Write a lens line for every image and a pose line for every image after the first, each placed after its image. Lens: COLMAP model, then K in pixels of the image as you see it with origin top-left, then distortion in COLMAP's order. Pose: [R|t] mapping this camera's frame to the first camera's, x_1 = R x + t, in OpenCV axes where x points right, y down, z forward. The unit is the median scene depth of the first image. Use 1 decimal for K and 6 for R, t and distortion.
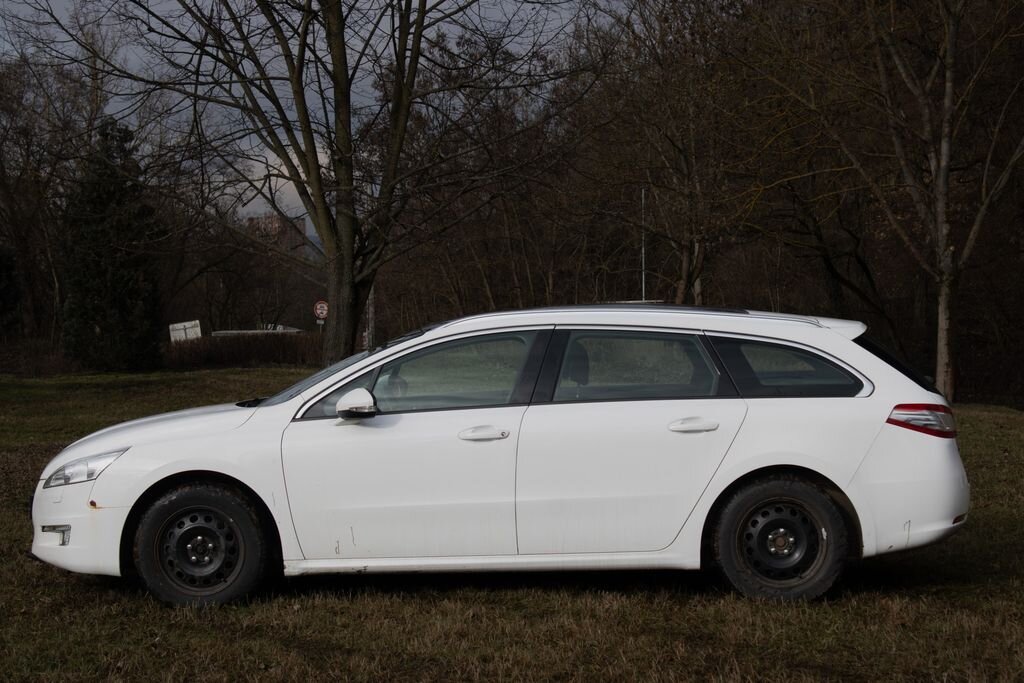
lens RADIAL K [[2137.1, 0, 512.0], [0, 2137.1, 341.5], [0, 0, 1]] dist [0.063478, 0.125412]
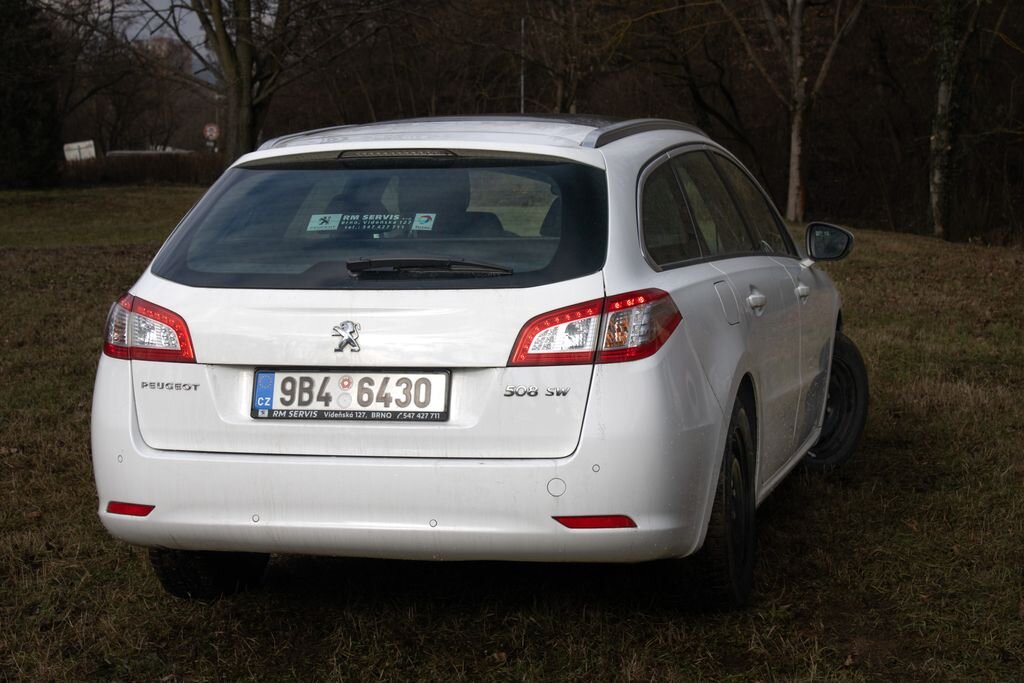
lens RADIAL K [[2095.2, 0, 512.0], [0, 2095.2, 341.5], [0, 0, 1]] dist [0.016028, 0.302518]
pose [[0.998450, 0.004640, 0.055454, 0.000516], [-0.009230, 0.996523, 0.082804, 0.001692], [-0.054877, -0.083188, 0.995022, -0.049368]]
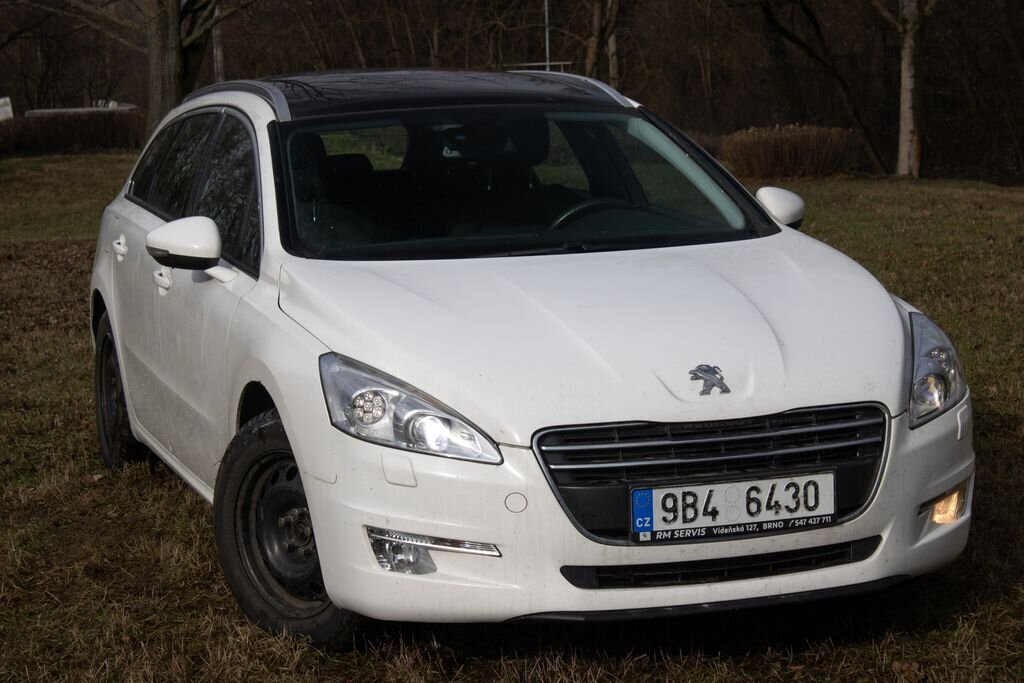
lens RADIAL K [[2519.8, 0, 512.0], [0, 2519.8, 341.5], [0, 0, 1]] dist [0.098186, -0.013079]
pose [[0.998689, -0.025586, 0.044325, 0.002240], [0.021499, 0.995679, 0.090336, -0.000343], [-0.046445, -0.089265, 0.994924, 0.023054]]
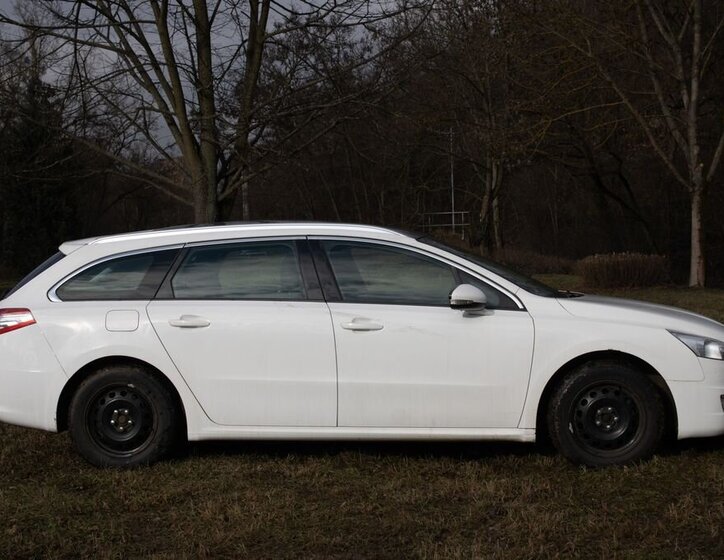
lens RADIAL K [[1544.9, 0, 362.0], [0, 1544.9, 280.0], [0, 0, 1]] dist [0.026894, -0.039904]
pose [[0.999731, -0.022536, 0.005436, -0.001177], [0.022405, 0.999480, 0.023191, -0.001419], [-0.005956, -0.023063, 0.999716, 0.086915]]
